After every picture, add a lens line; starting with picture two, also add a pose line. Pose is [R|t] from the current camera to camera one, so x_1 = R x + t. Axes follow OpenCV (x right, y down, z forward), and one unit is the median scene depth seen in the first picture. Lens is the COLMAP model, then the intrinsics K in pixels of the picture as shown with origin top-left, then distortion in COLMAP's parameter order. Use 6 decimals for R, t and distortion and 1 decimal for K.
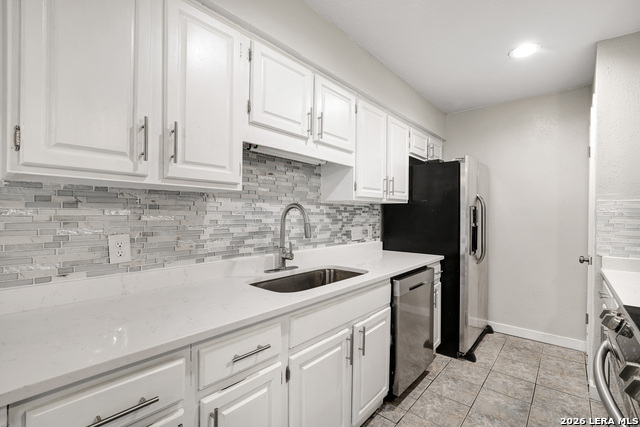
lens RADIAL K [[296.6, 0, 327.1], [0, 296.6, 215.7], [0, 0, 1]] dist [-0.025325, 0.008801]
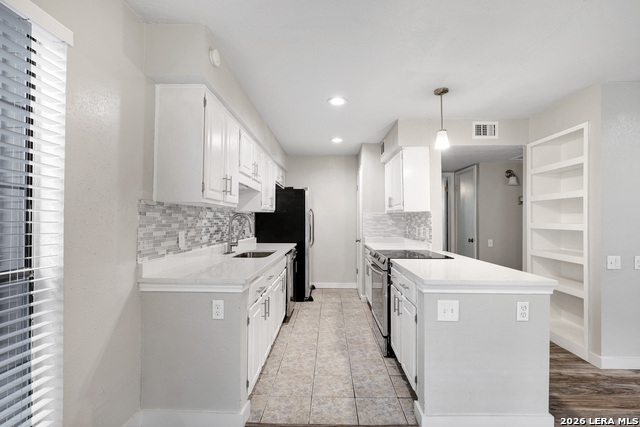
lens RADIAL K [[296.6, 0, 327.1], [0, 296.6, 215.7], [0, 0, 1]] dist [-0.025325, 0.008801]
pose [[0.773930, 0.005447, 0.633248, -0.691681], [0.005959, 0.999856, -0.015884, 0.002859], [-0.633243, 0.016067, 0.773786, -0.556995]]
